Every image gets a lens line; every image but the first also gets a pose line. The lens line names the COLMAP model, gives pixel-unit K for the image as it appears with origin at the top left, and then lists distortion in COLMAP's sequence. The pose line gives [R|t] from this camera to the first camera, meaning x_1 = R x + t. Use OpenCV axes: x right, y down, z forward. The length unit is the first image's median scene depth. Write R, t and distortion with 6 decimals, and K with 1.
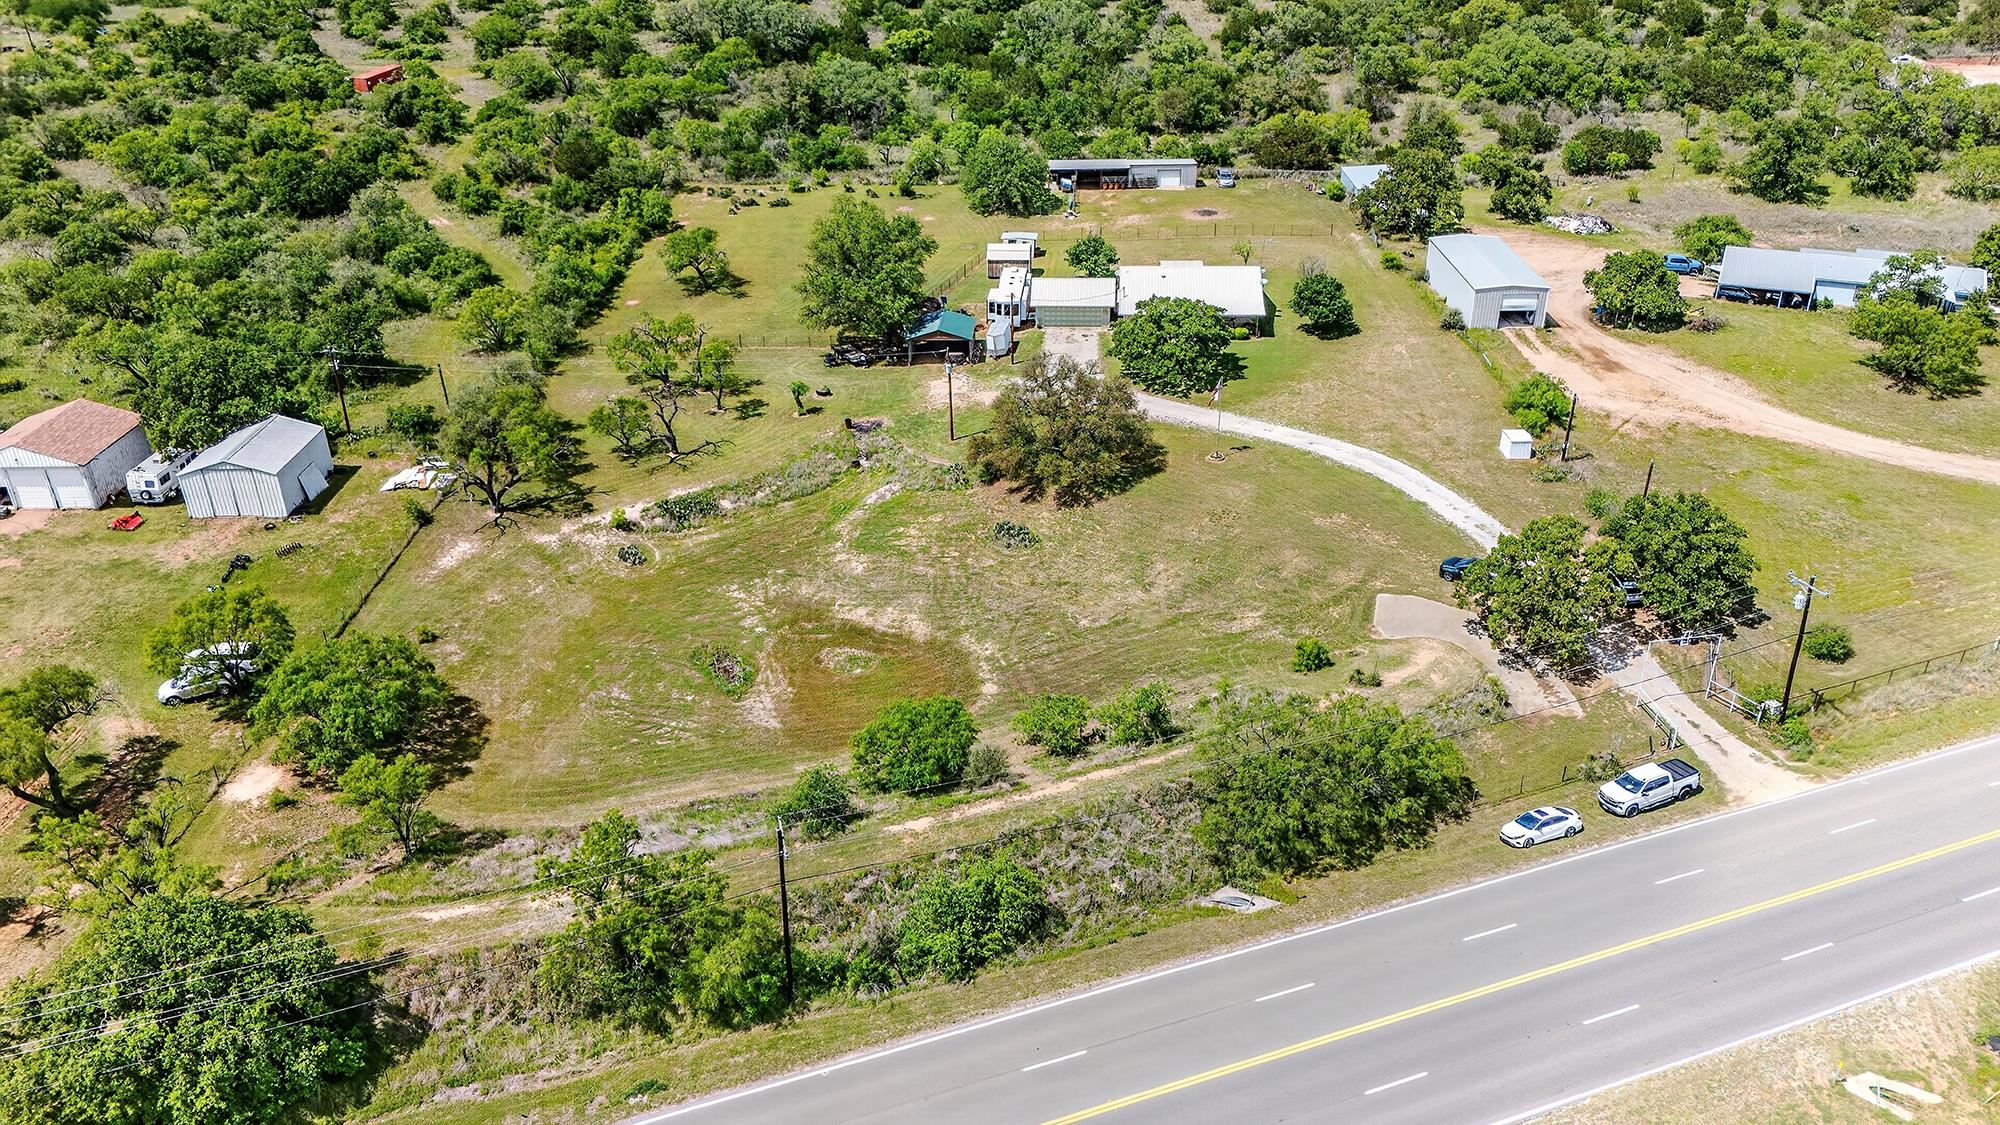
lens RADIAL K [[1457.0, 0, 1000.9], [0, 1457.0, 564.7], [0, 0, 1]] dist [0.045570, -0.016620]
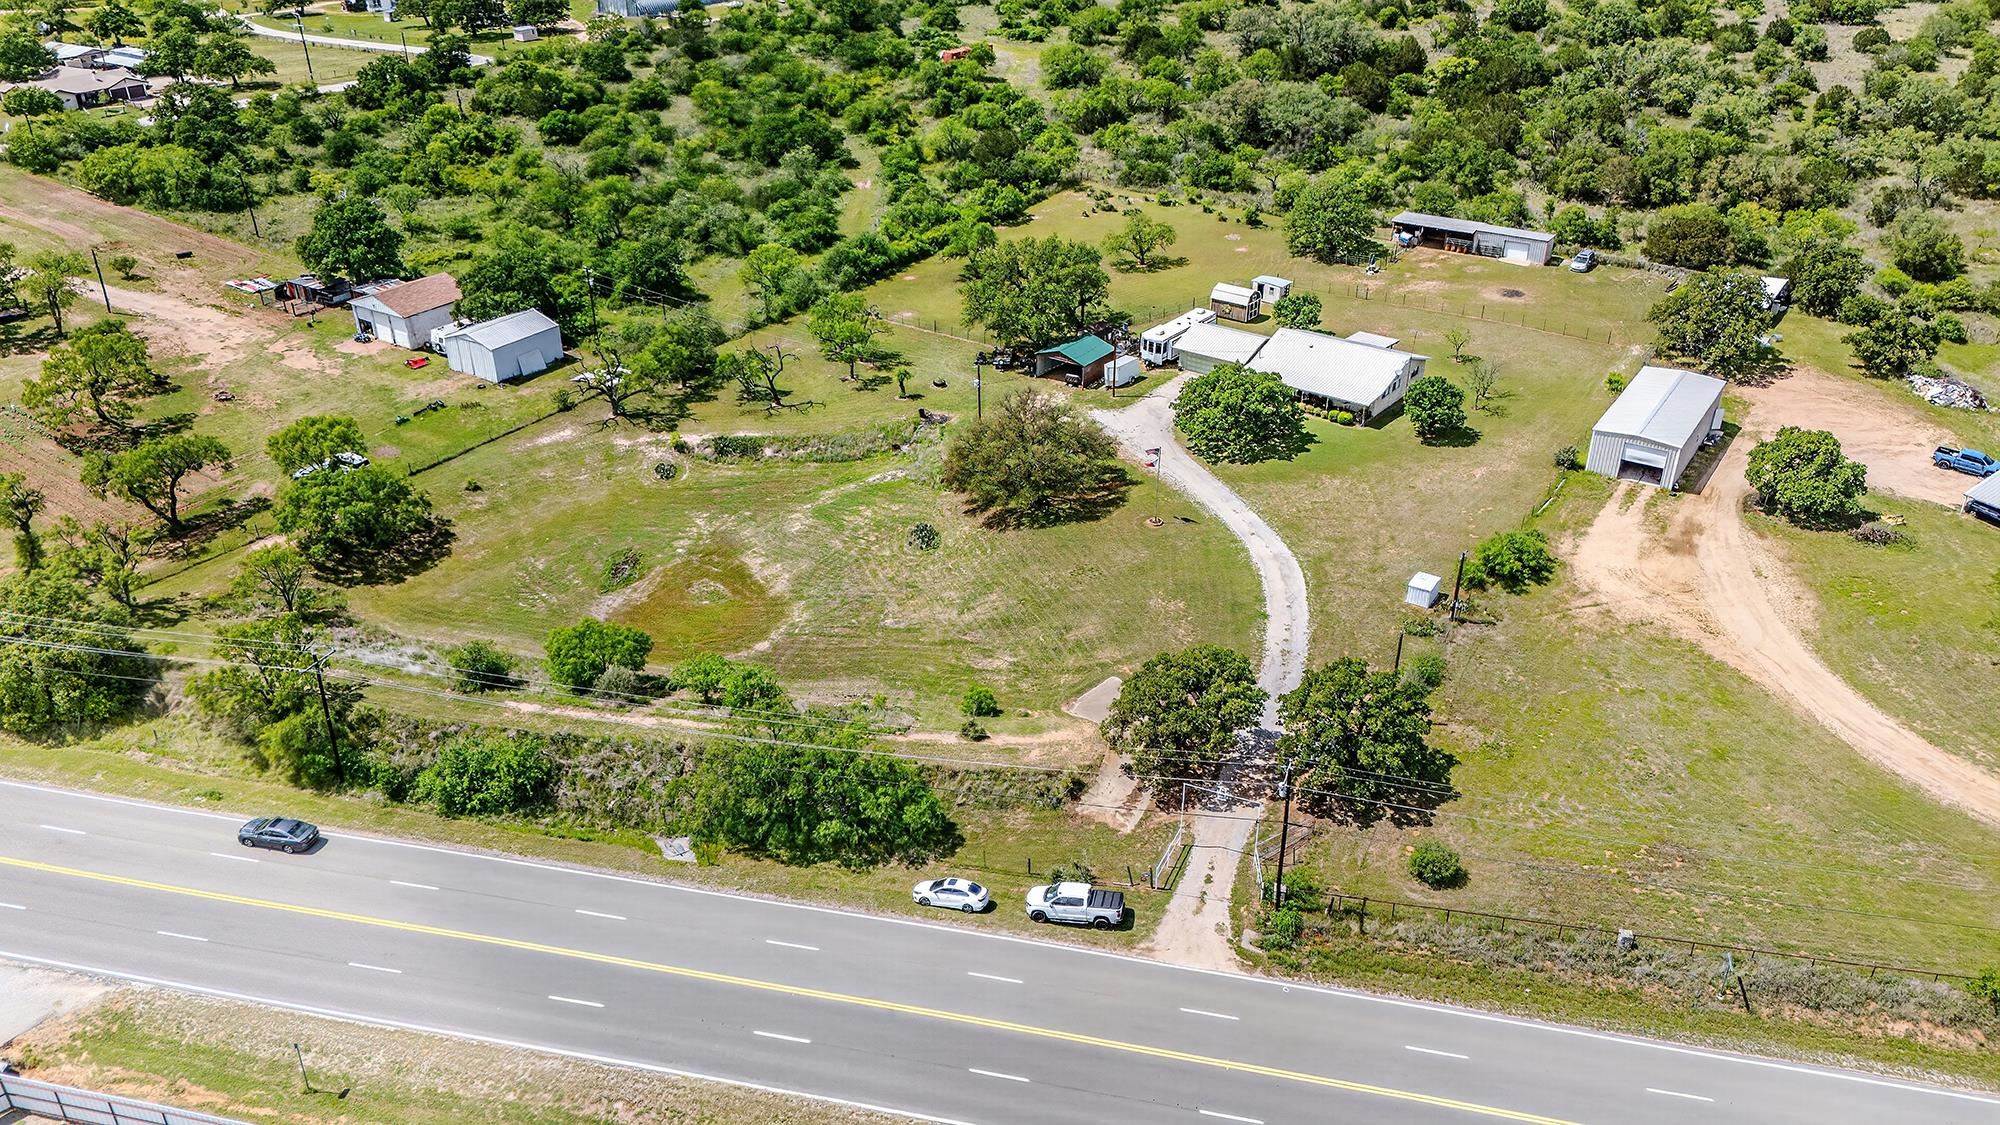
lens RADIAL K [[1457.0, 0, 999.2], [0, 1457.0, 565.4], [0, 0, 1]] dist [0.045570, -0.016620]
pose [[0.836558, 0.274446, -0.474184, 0.486180], [-0.265492, 0.960150, 0.087329, -0.091932], [0.479255, 0.052837, 0.876084, 0.034279]]
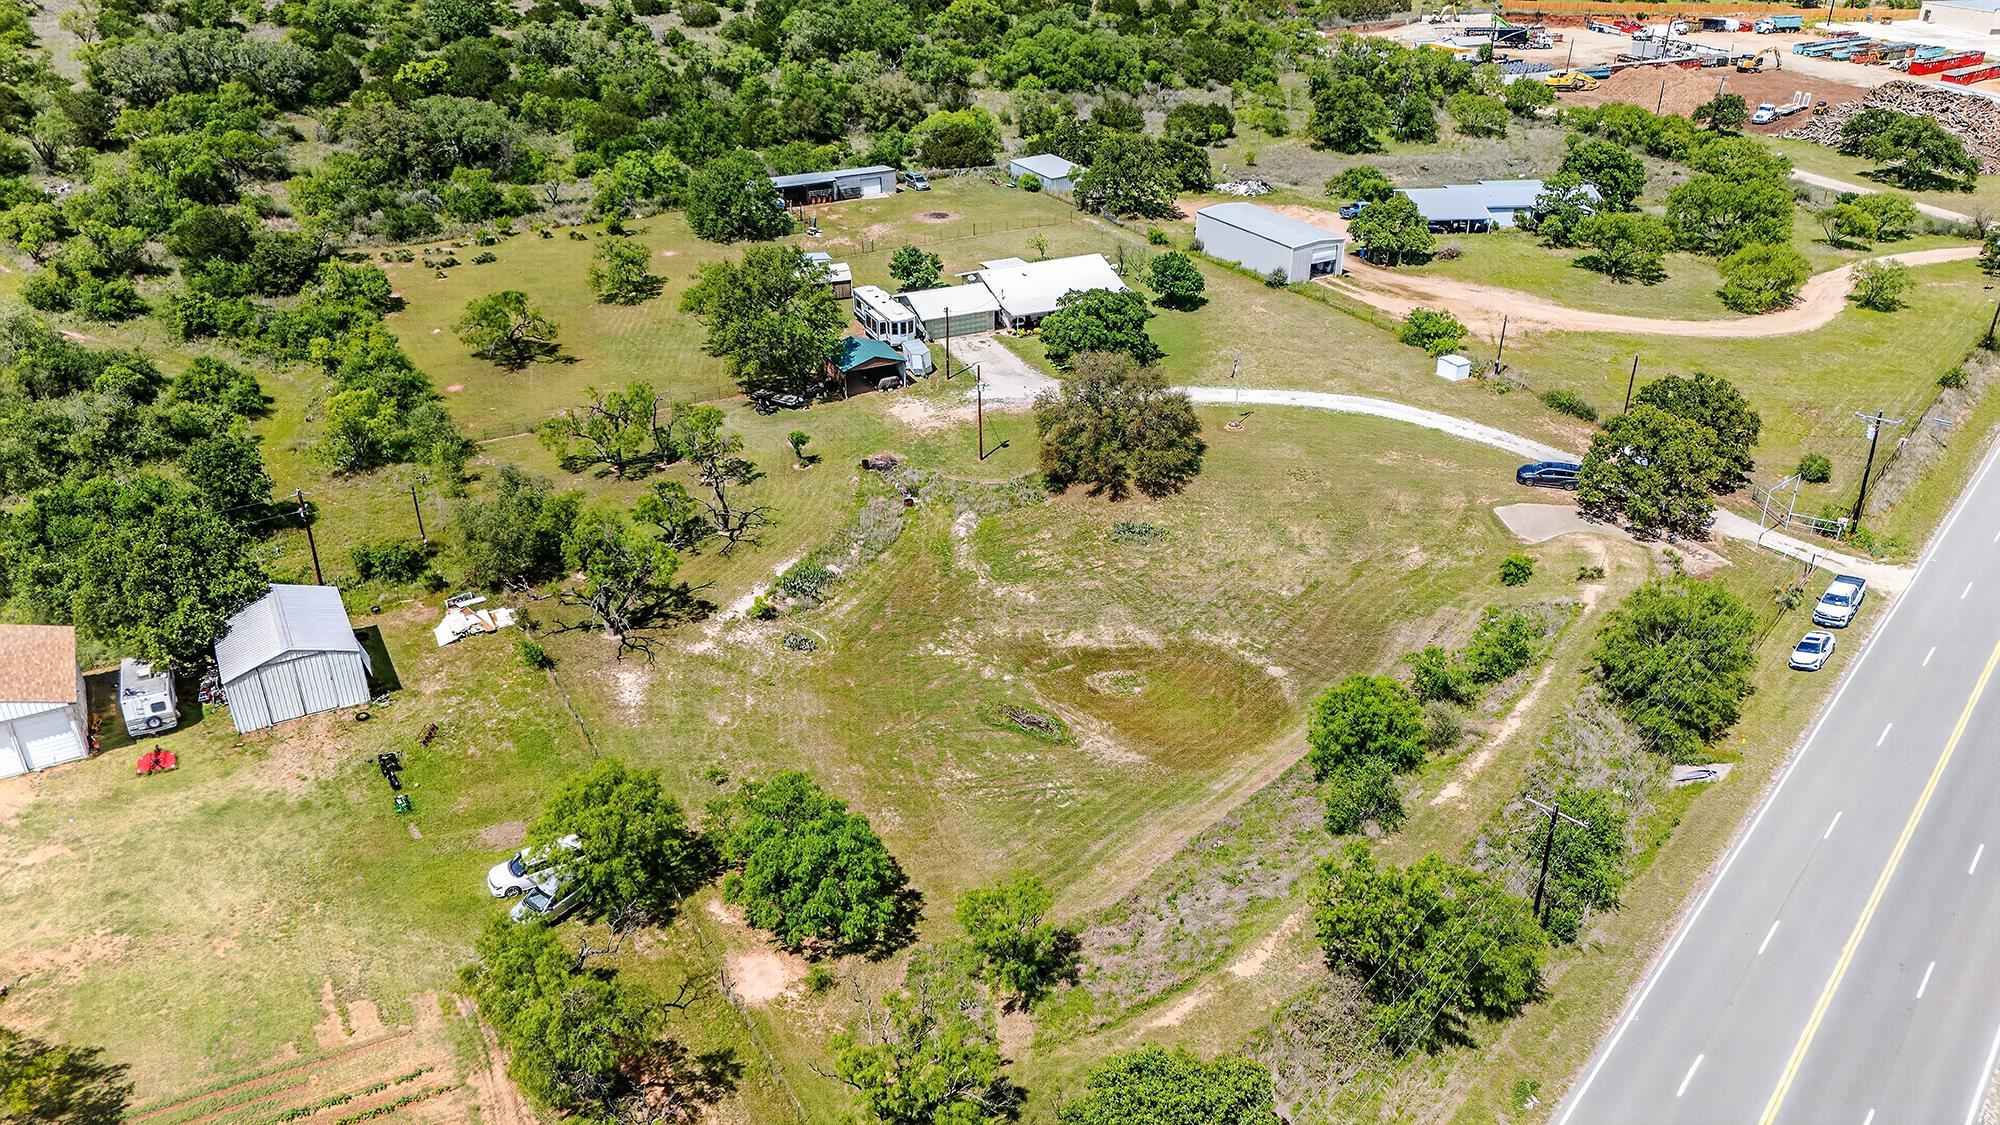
lens RADIAL K [[1457.0, 0, 998.6], [0, 1457.0, 559.3], [0, 0, 1]] dist [0.045570, -0.016620]
pose [[0.877118, -0.215936, 0.428993, -0.418761], [0.220217, 0.974617, 0.040323, -0.052565], [-0.426811, 0.059103, 0.902407, 0.106848]]
